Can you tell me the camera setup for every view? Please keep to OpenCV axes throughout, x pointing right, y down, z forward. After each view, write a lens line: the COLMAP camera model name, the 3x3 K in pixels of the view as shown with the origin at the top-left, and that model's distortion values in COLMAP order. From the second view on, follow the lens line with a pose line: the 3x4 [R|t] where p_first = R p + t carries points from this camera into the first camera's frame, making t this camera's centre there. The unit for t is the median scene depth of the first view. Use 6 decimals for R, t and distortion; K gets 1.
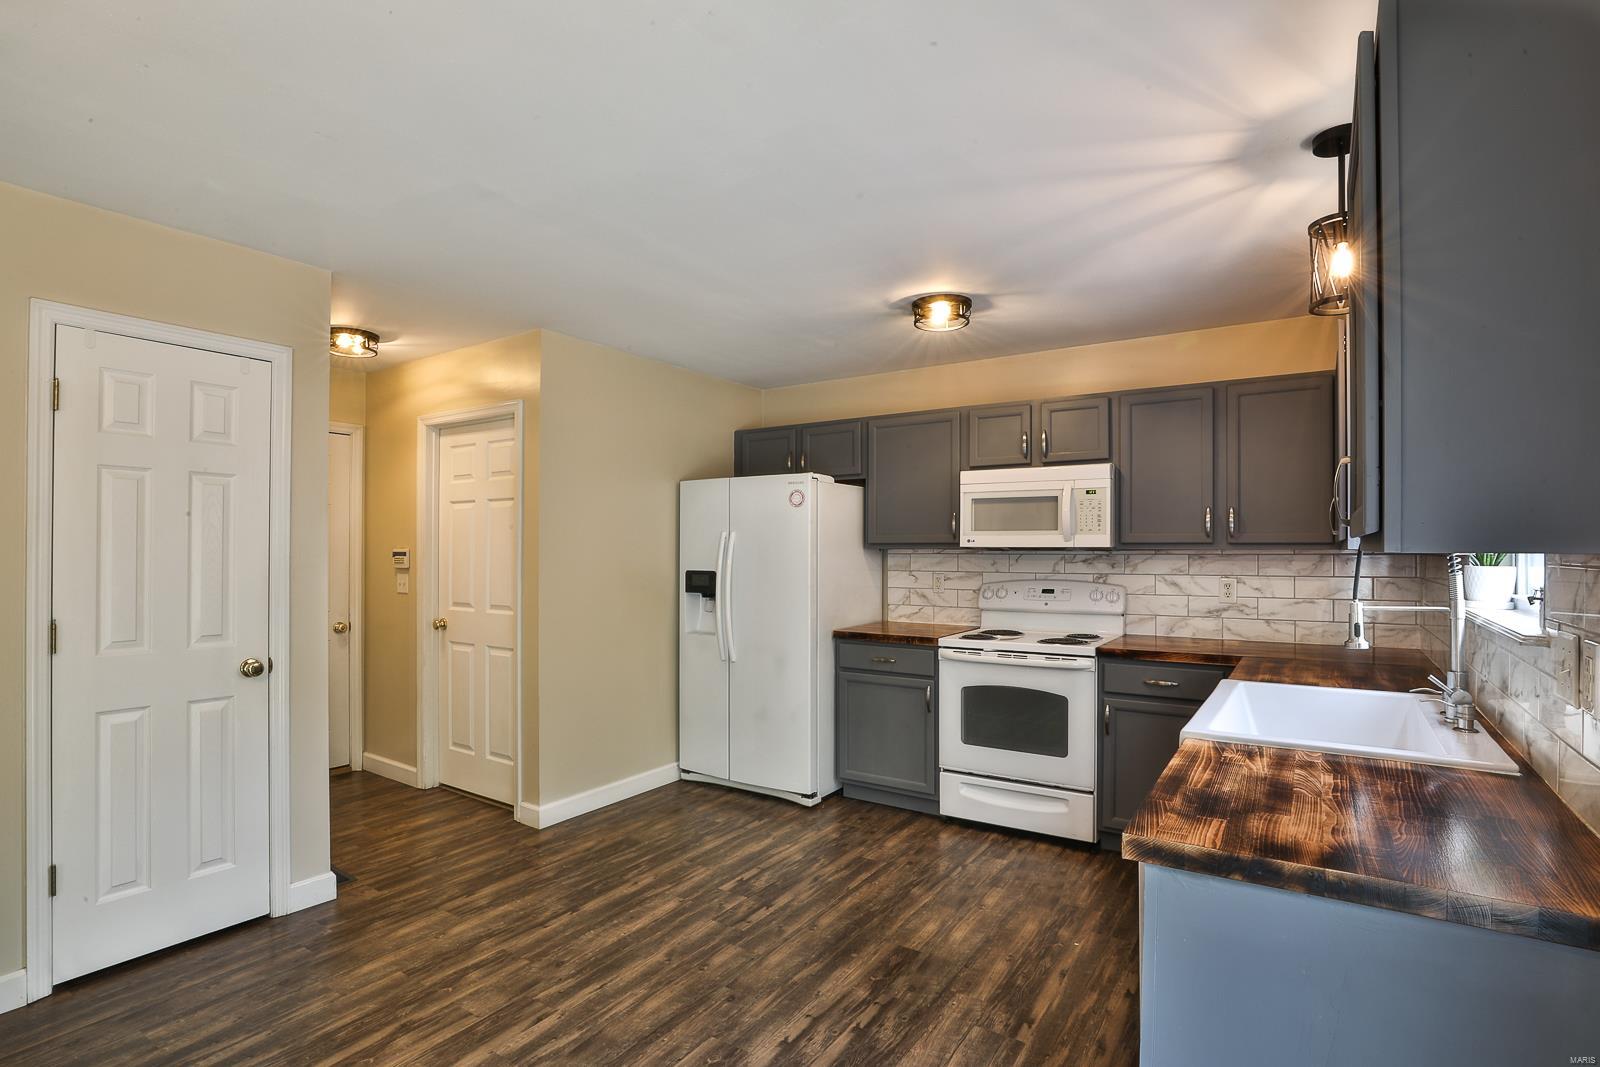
lens RADIAL K [[780.0, 0, 786.8], [0, 780.0, 548.3], [0, 0, 1]] dist [-0.036786, 0.009171]
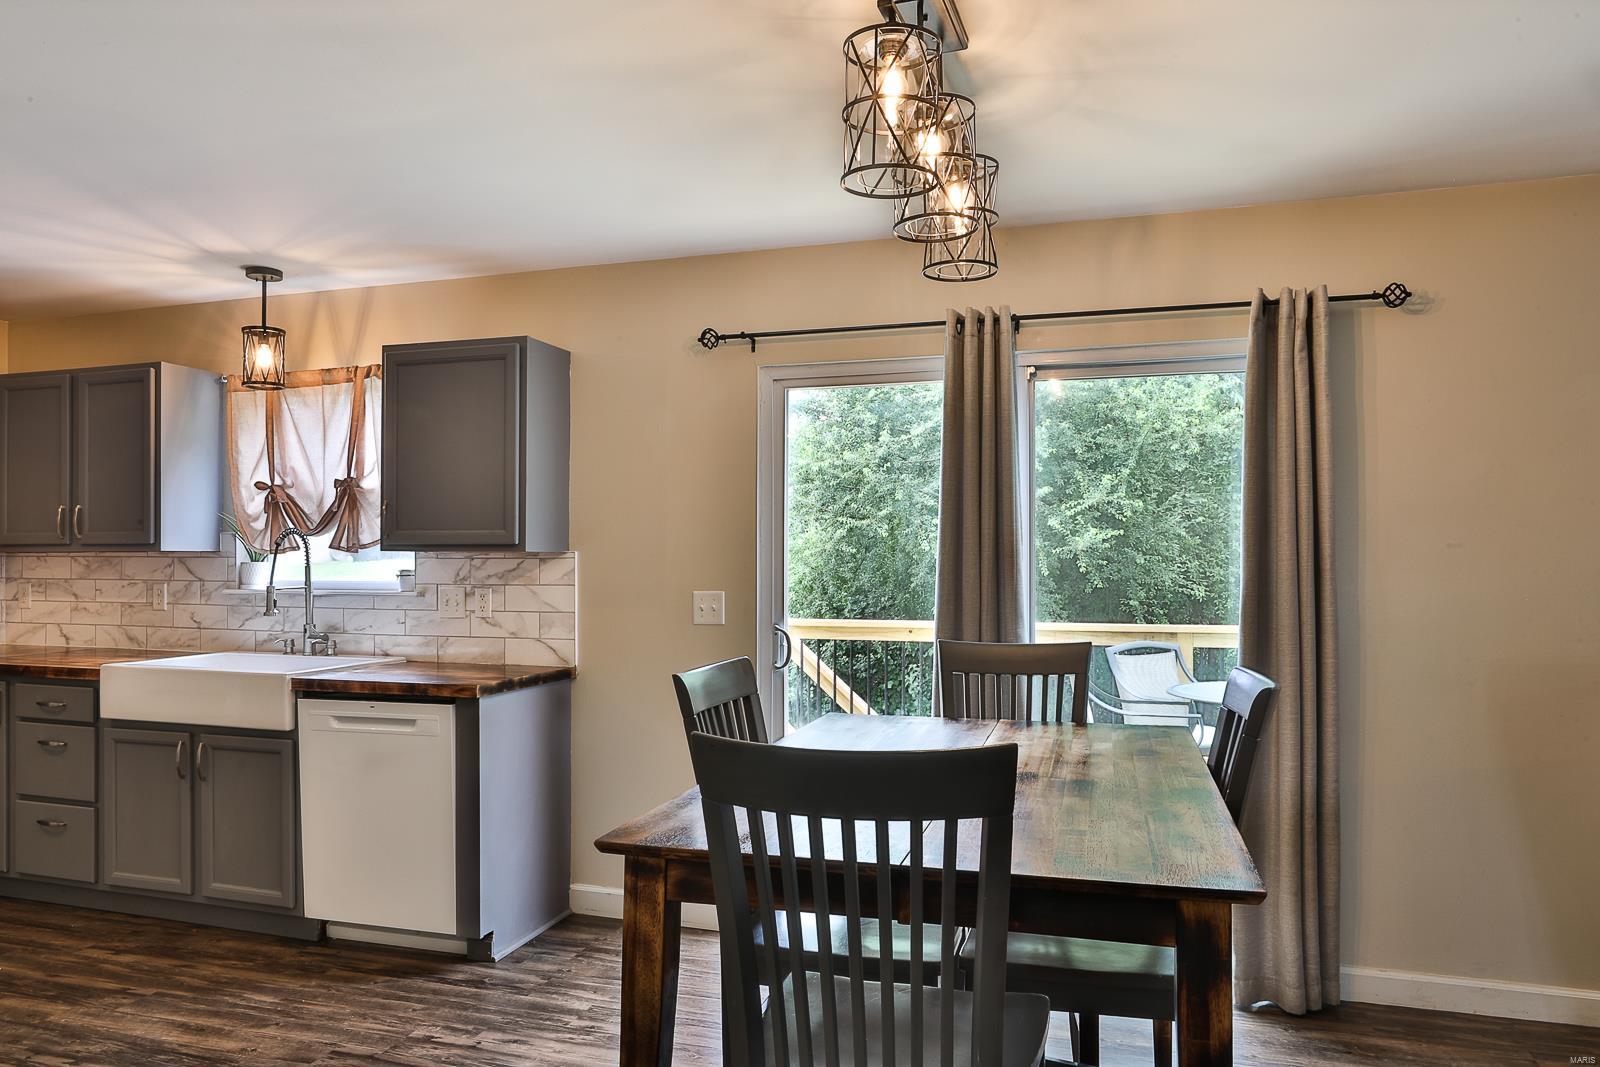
lens RADIAL K [[1006.0, 0, 792.3], [0, 1006.0, 549.3], [0, 0, 1]] dist [-0.016189, 0.010983]
pose [[-0.272664, 0.007523, 0.962080, -0.764252], [-0.005694, 0.999939, -0.009433, 0.004931], [-0.962092, -0.008051, -0.272605, 0.289114]]
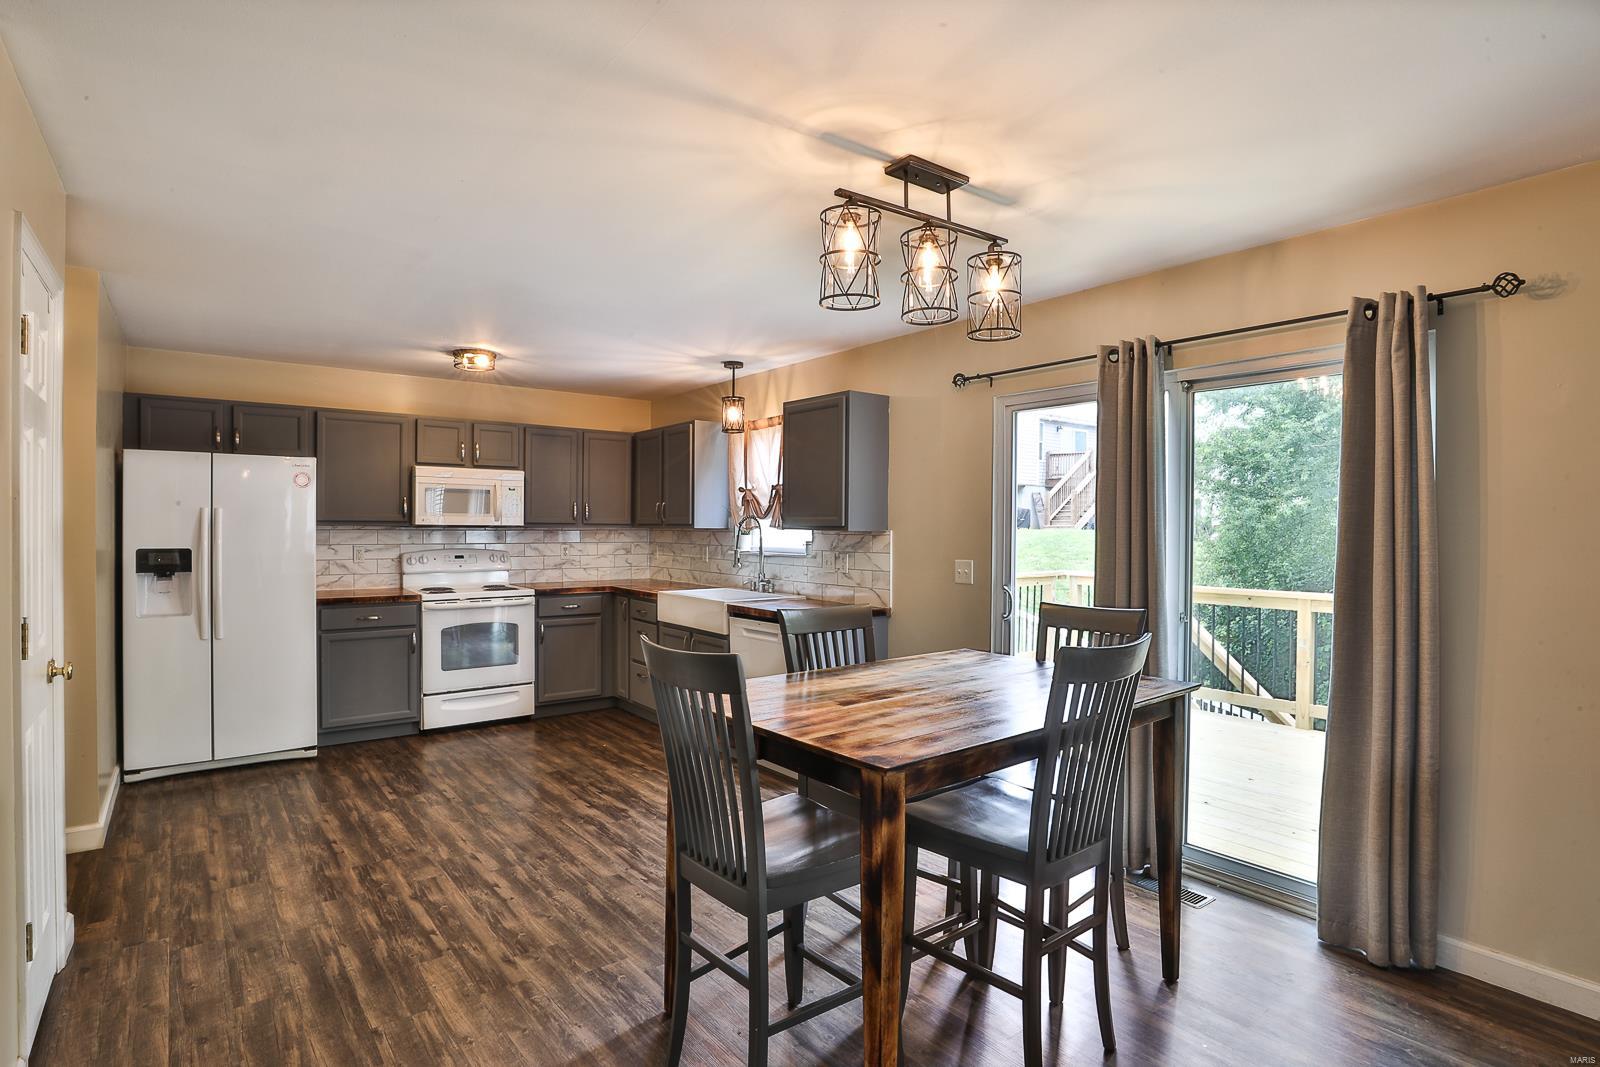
lens RADIAL K [[780.0, 0, 812.1], [0, 780.0, 524.5], [0, 0, 1]] dist [-0.036786, 0.009171]
pose [[0.309565, 0.003001, 0.950874, -0.871383], [-0.009409, 0.999956, -0.000093, -0.008953], [-0.950832, -0.008918, 0.309579, -0.022747]]
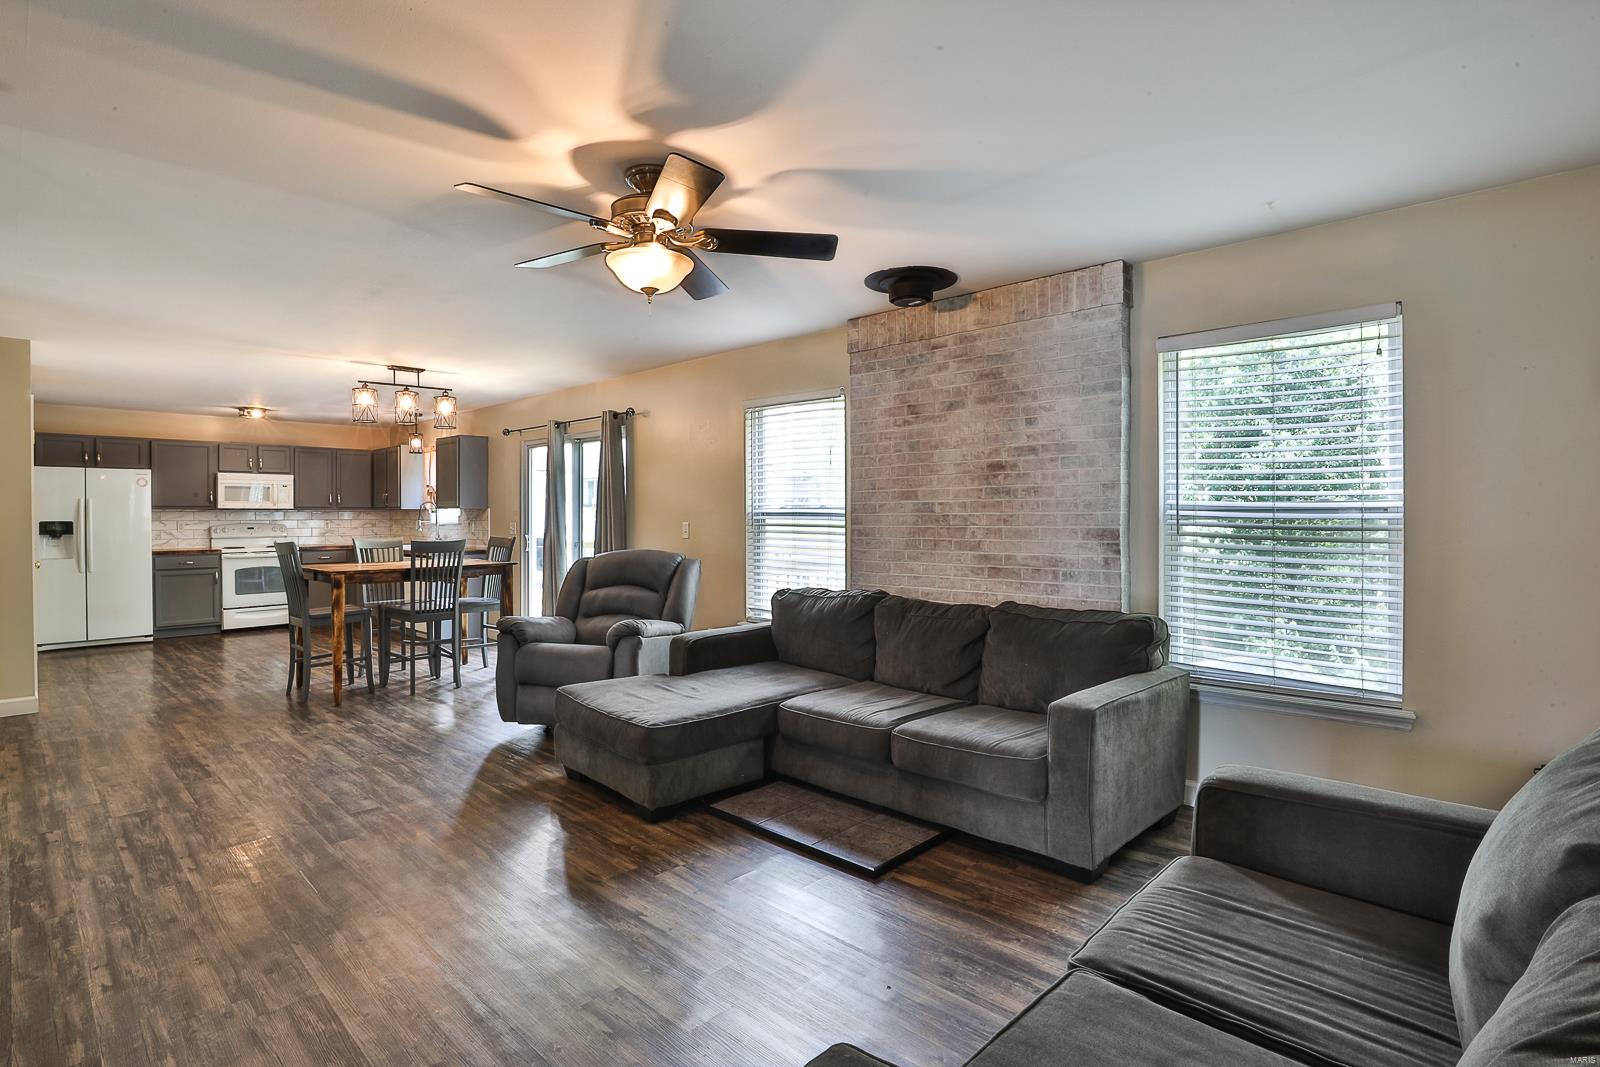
lens RADIAL K [[780.0, 0, 832.1], [0, 780.0, 519.7], [0, 0, 1]] dist [-0.036786, 0.009171]
pose [[0.160301, -0.008633, 0.987030, -1.736311], [-0.002919, 0.999953, 0.009220, 0.005911], [-0.987064, -0.004359, 0.160268, -1.099194]]
